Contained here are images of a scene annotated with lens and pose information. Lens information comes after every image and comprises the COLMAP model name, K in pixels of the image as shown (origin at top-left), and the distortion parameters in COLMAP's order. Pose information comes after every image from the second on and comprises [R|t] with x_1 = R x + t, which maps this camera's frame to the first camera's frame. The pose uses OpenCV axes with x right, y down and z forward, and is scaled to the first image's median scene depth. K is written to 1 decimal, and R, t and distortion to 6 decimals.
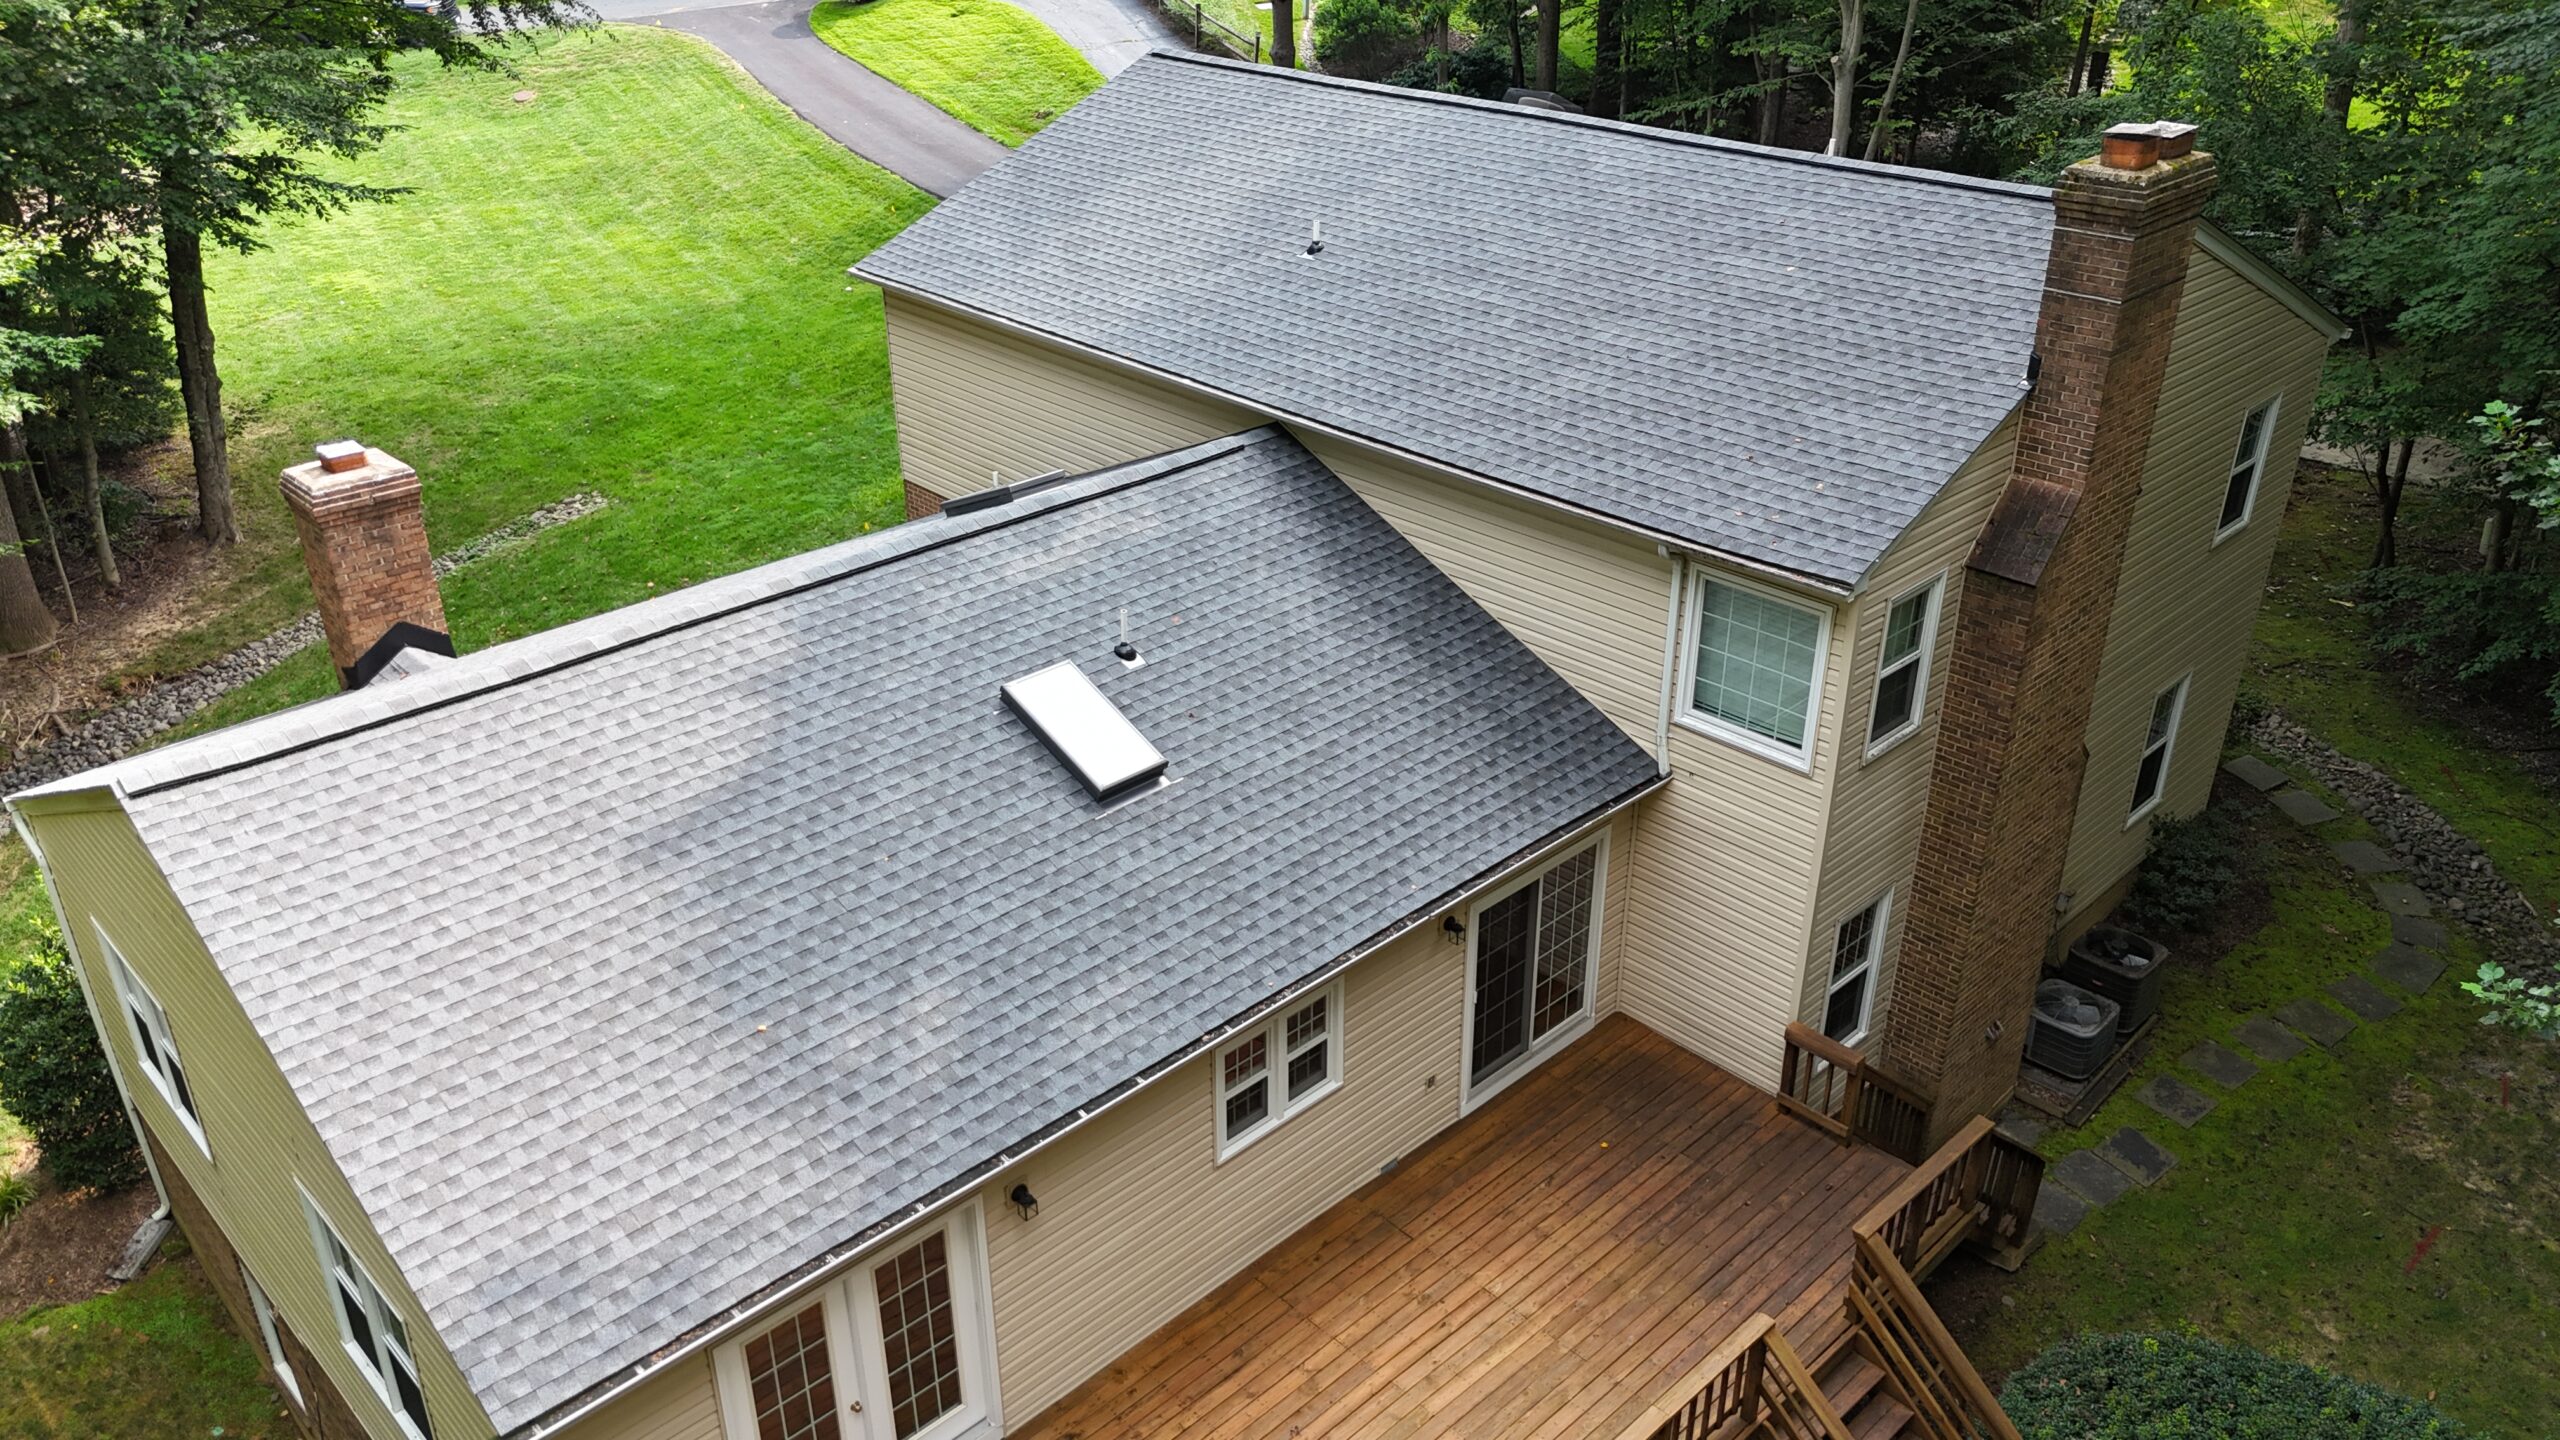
lens RADIAL K [[1906.7, 0, 1269.2], [0, 1906.7, 725.8], [0, 0, 1]] dist [0.071660, -0.041206]
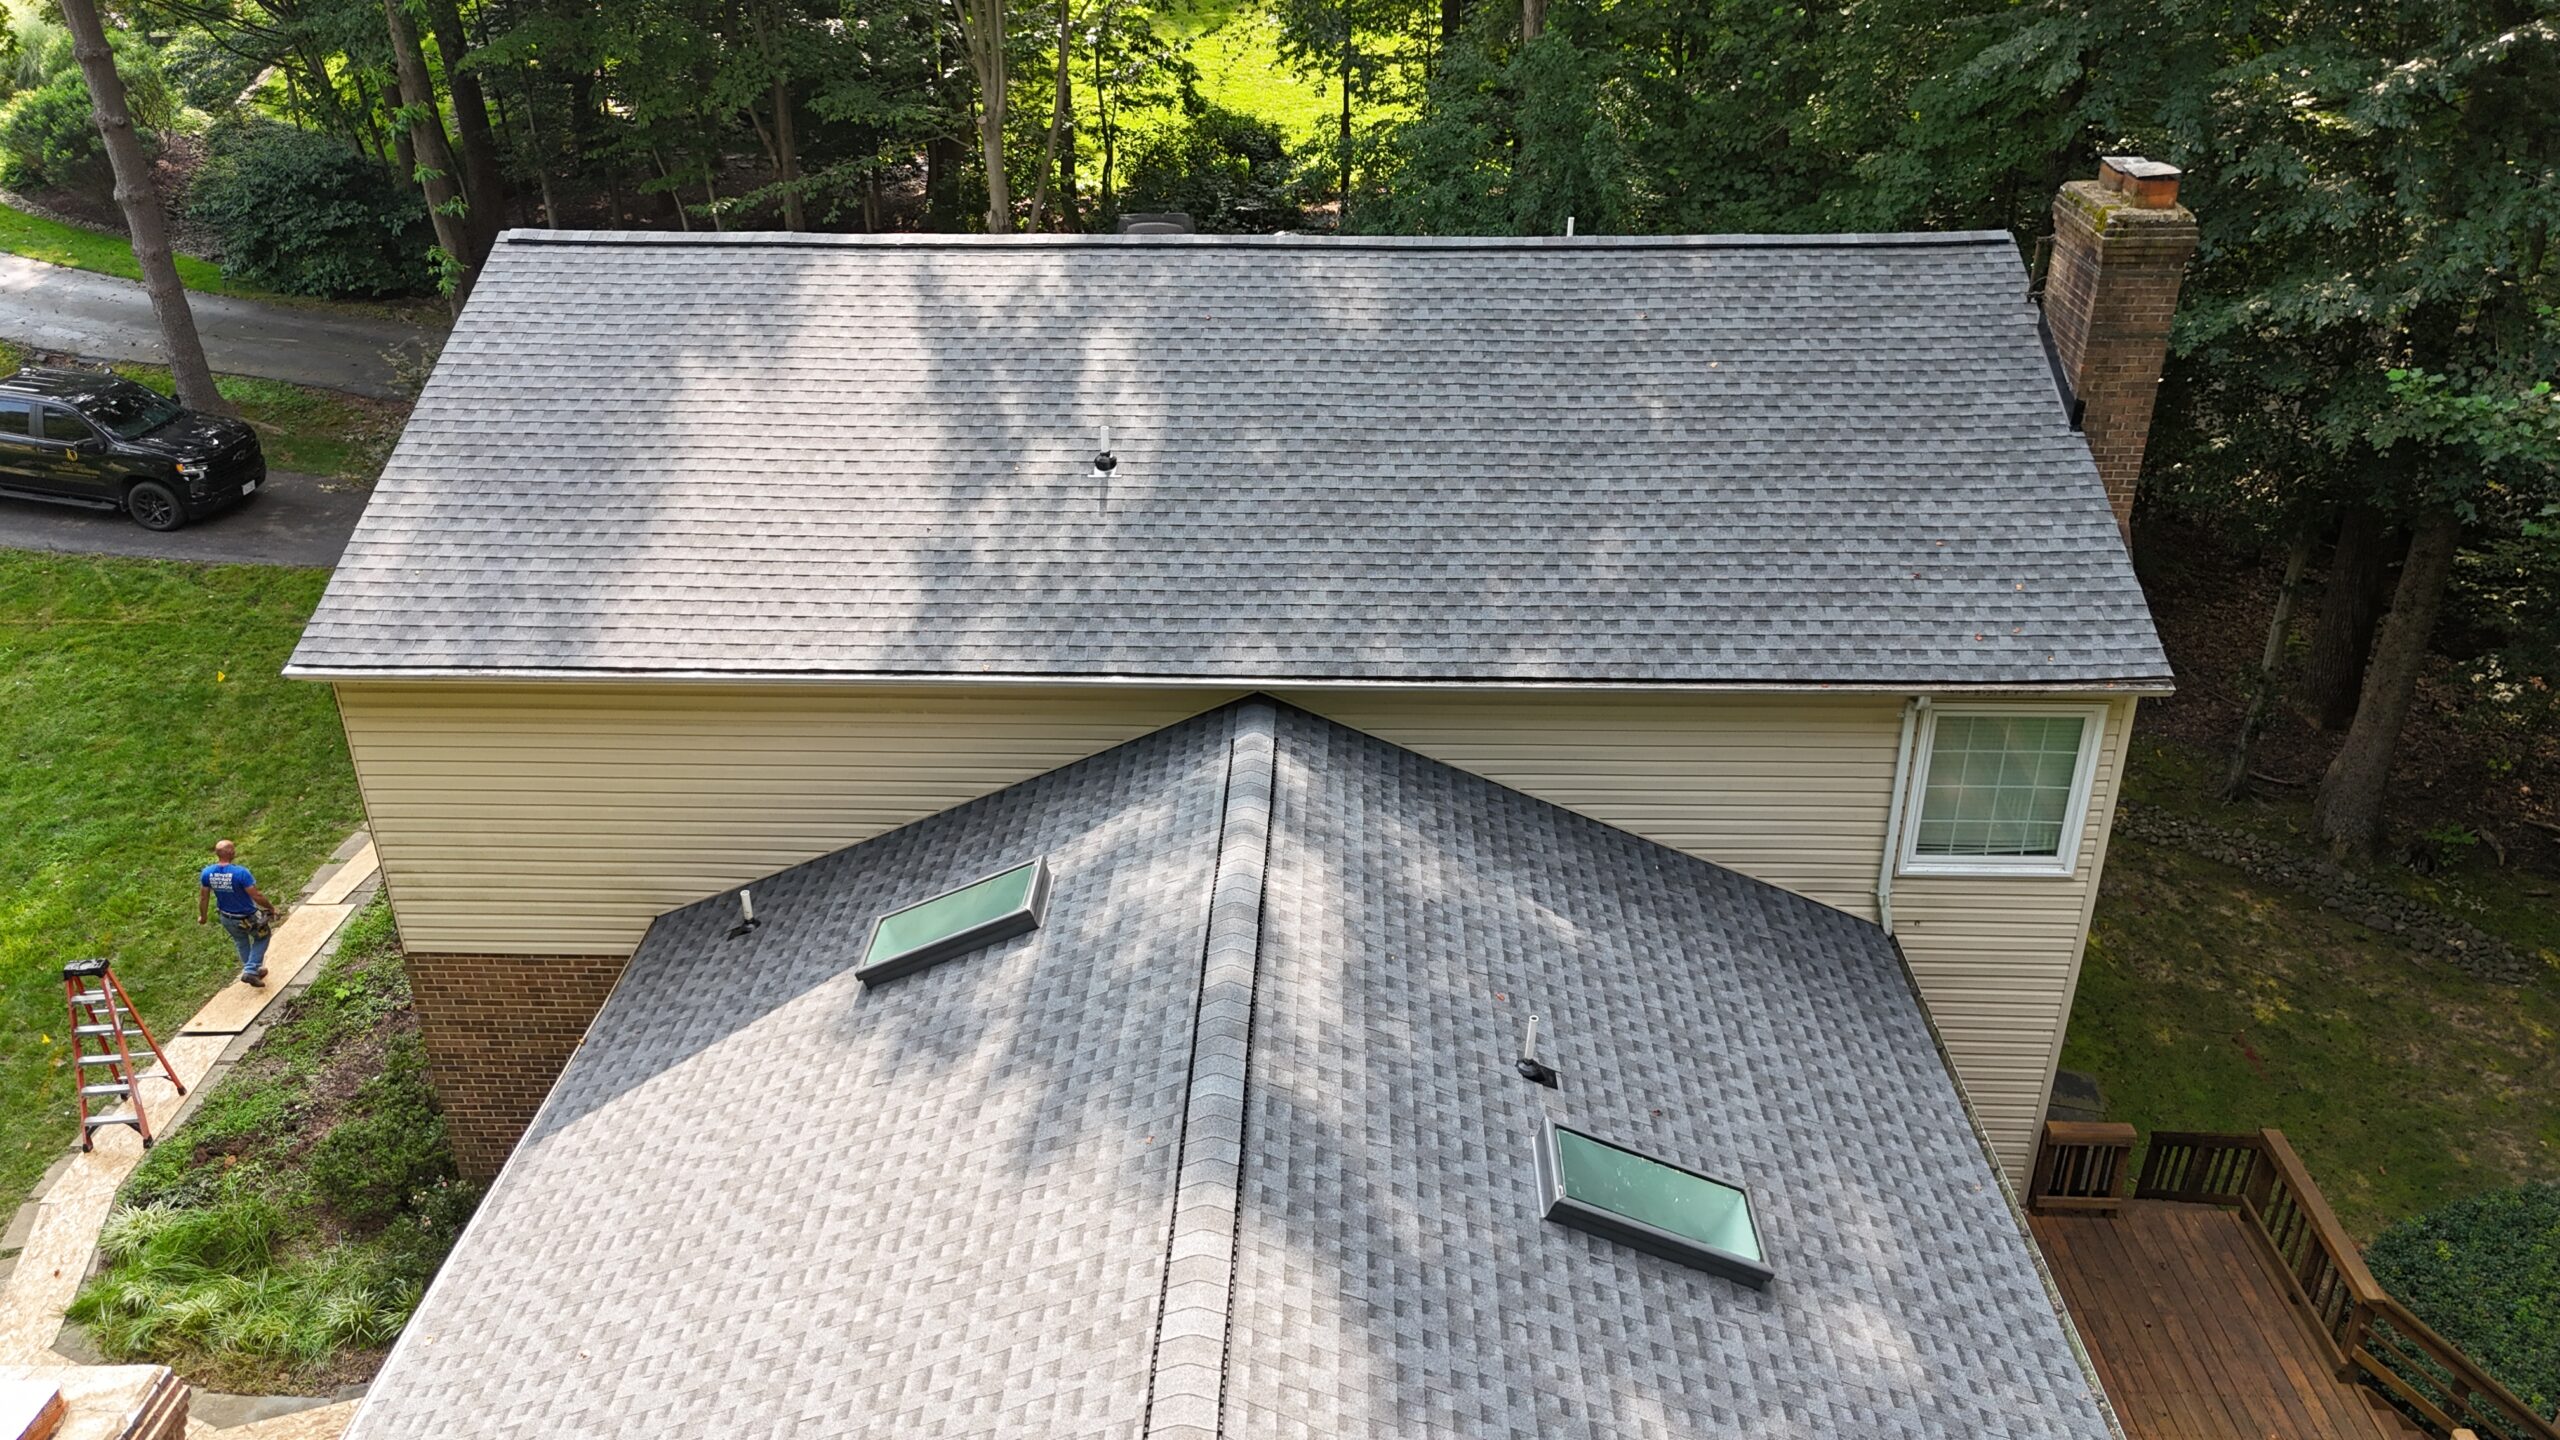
lens RADIAL K [[1906.7, 0, 1284.8], [0, 1906.7, 713.2], [0, 0, 1]] dist [0.071660, -0.041206]
pose [[0.715881, -0.319839, 0.620659, -0.504605], [0.326514, 0.939080, 0.107321, -0.251895], [-0.617173, 0.125824, 0.776701, 0.448665]]
